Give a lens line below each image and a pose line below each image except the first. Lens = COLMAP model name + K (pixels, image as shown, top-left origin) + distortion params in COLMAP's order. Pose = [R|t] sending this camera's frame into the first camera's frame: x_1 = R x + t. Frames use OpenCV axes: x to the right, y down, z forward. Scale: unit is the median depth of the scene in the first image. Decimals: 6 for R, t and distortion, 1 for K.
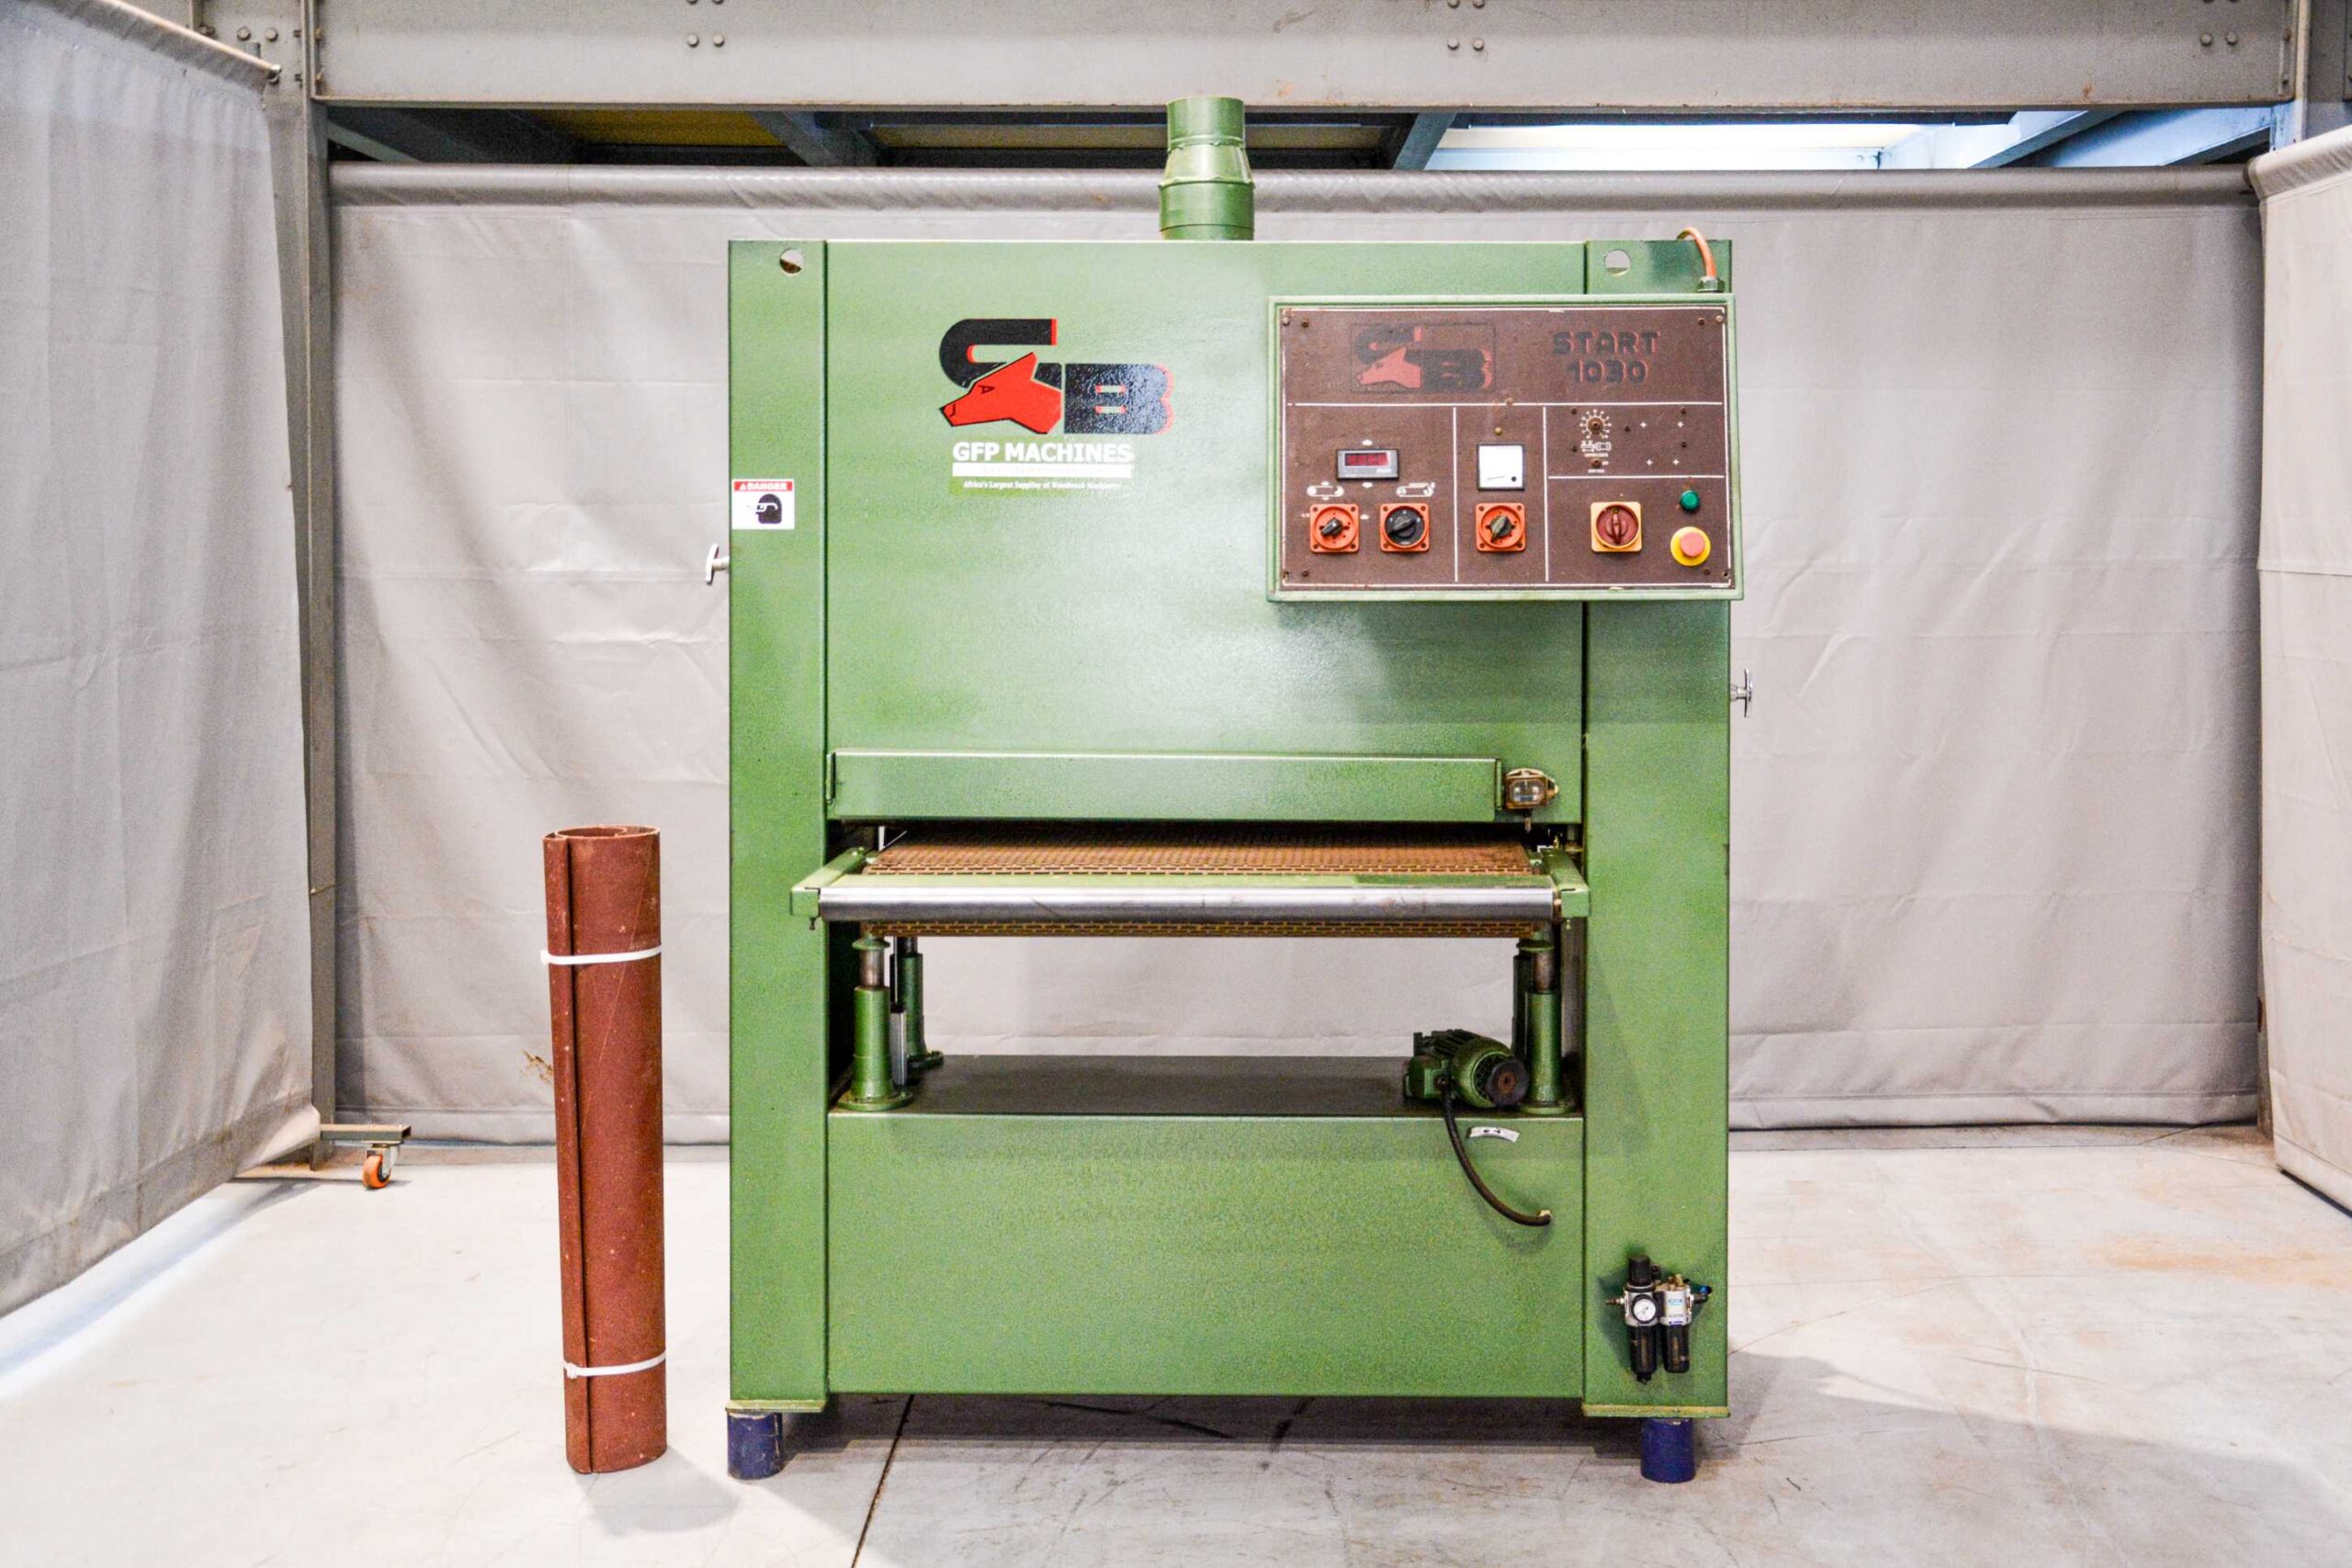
lens RADIAL K [[2583.0, 0, 1242.2], [0, 2583.0, 665.4], [0, 0, 1]] dist [0.069532, 0.000000]
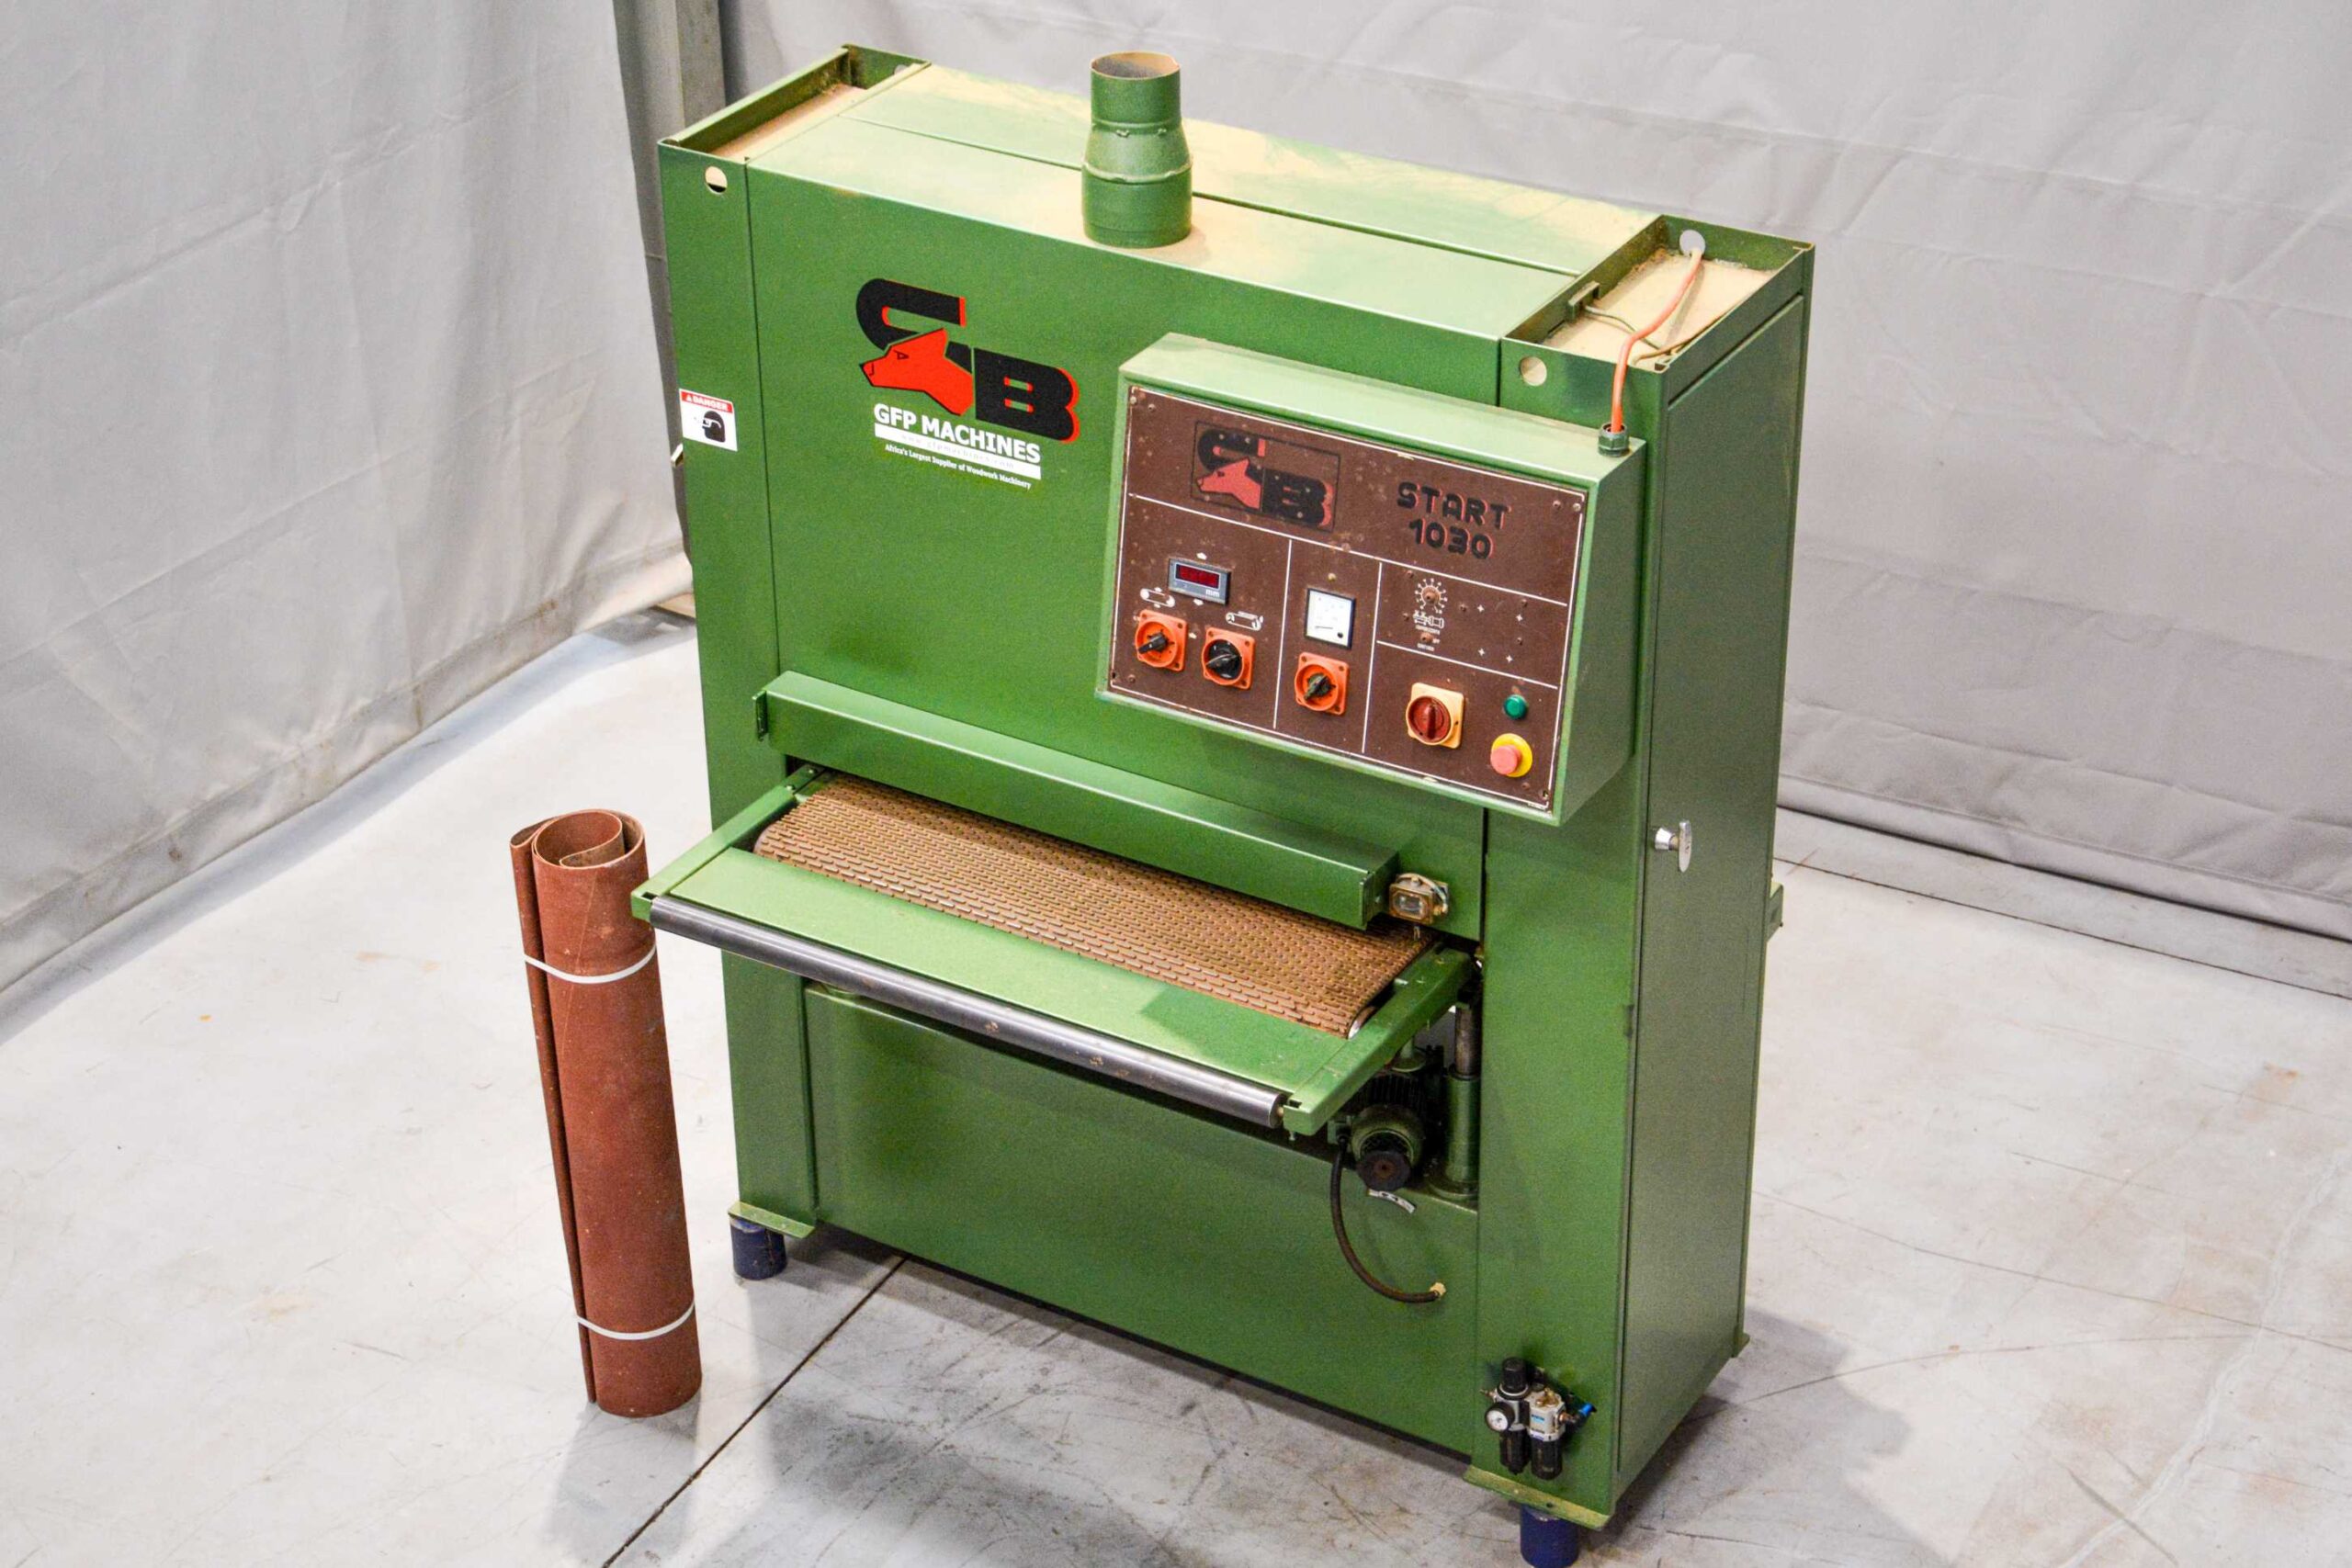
lens RADIAL K [[3990.3, 0, 1136.5], [0, 3990.3, 845.1], [0, 0, 1]] dist [0.196404, 0.000000]
pose [[0.869705, 0.239872, -0.431364, 0.609919], [-0.011205, 0.883333, 0.468611, -0.606919], [0.493445, -0.402720, 0.770927, -0.097650]]
